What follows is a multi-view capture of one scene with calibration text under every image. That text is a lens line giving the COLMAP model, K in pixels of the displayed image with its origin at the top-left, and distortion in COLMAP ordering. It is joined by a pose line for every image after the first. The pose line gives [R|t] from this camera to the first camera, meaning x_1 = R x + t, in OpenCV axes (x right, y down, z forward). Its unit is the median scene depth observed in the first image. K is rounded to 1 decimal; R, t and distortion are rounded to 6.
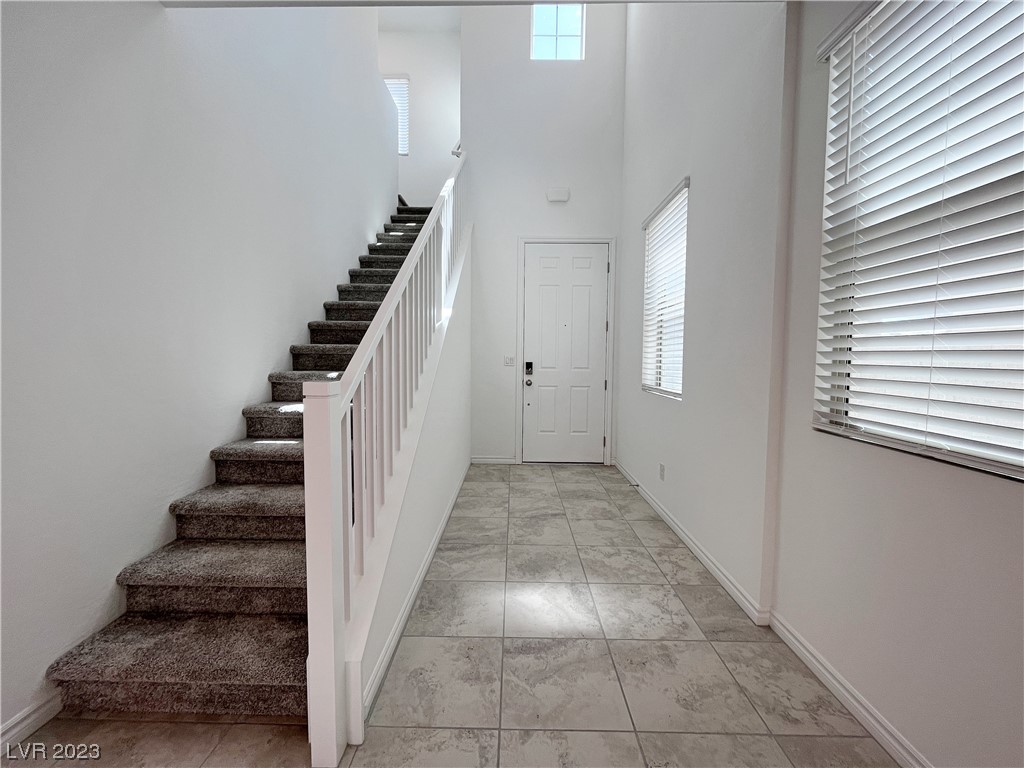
lens RADIAL K [[413.3, 0, 508.6], [0, 413.3, 379.9], [0, 0, 1]] dist [-0.004077, -0.000410]
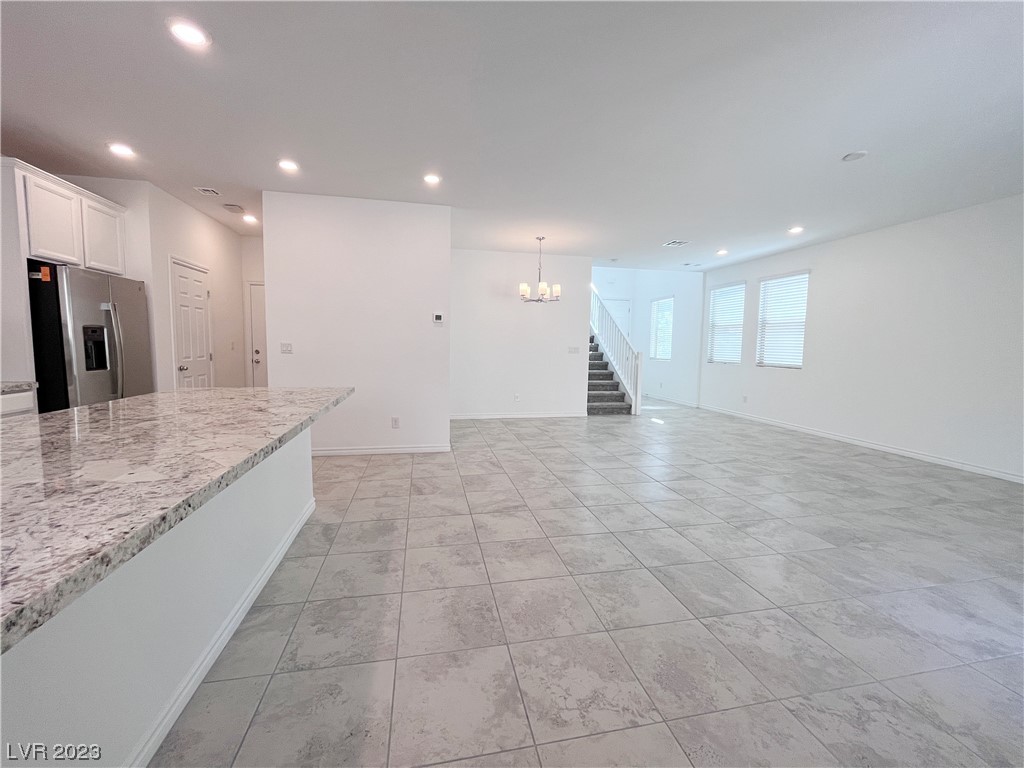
lens RADIAL K [[413.3, 0, 508.6], [0, 413.3, 379.9], [0, 0, 1]] dist [-0.004077, -0.000410]
pose [[0.975289, -0.014411, 0.220464, -1.008069], [0.008861, 0.999619, 0.026145, 0.068063], [-0.220757, -0.023545, 0.975045, -1.246899]]
